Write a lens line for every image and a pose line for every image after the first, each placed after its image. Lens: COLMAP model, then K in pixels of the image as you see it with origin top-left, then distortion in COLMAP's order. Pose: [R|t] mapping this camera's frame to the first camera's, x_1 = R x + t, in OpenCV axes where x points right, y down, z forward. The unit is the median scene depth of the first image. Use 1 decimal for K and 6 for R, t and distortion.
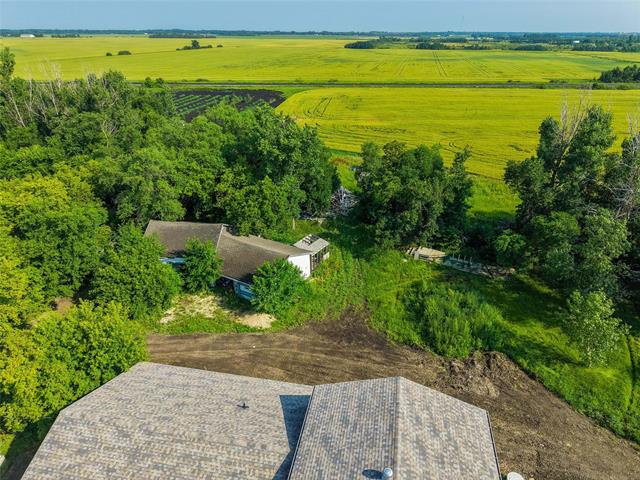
lens RADIAL K [[425.9, 0, 314.8], [0, 425.9, 238.1], [0, 0, 1]] dist [0.024668, -0.024101]
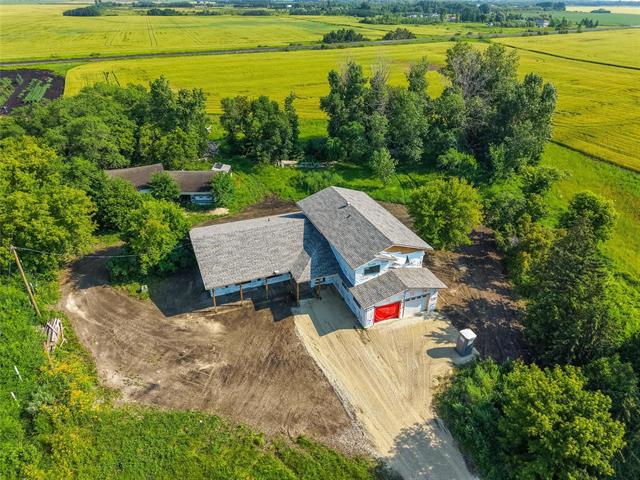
lens RADIAL K [[425.9, 0, 319.4], [0, 425.9, 242.1], [0, 0, 1]] dist [0.024668, -0.024101]
pose [[0.839607, -0.267729, 0.472631, -0.474696], [0.231643, 0.963489, 0.134281, 0.136519], [-0.491326, -0.003261, 0.870970, -0.451020]]
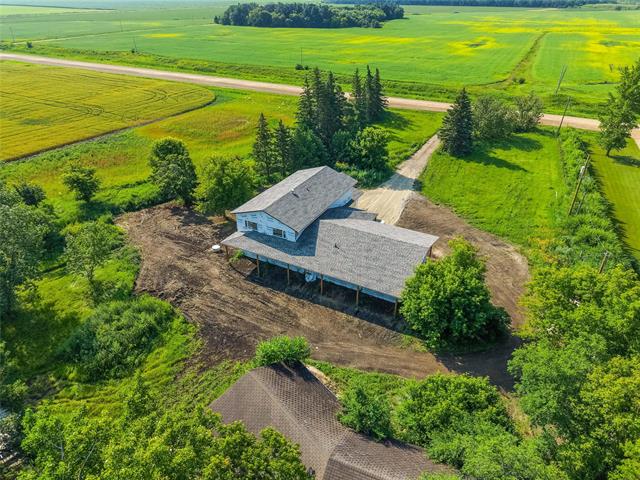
lens RADIAL K [[425.9, 0, 316.8], [0, 425.9, 239.5], [0, 0, 1]] dist [0.024668, -0.024101]
pose [[-0.957116, -0.146618, 0.249863, -0.269789], [0.121989, 0.578318, 0.806639, -0.562451], [-0.262768, 0.802528, -0.535632, 0.993121]]
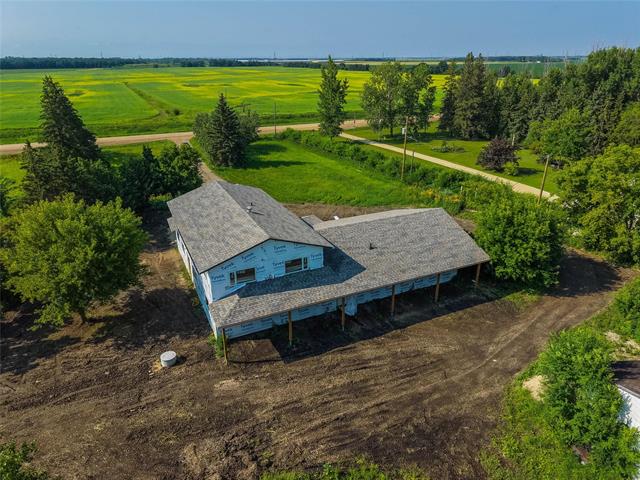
lens RADIAL K [[425.9, 0, 318.4], [0, 425.9, 239.2], [0, 0, 1]] dist [0.024668, -0.024101]
pose [[-0.802200, 0.237257, -0.547891, 0.345421], [-0.248288, 0.701979, 0.667517, -0.235718], [0.542981, 0.671516, -0.504219, 0.782048]]
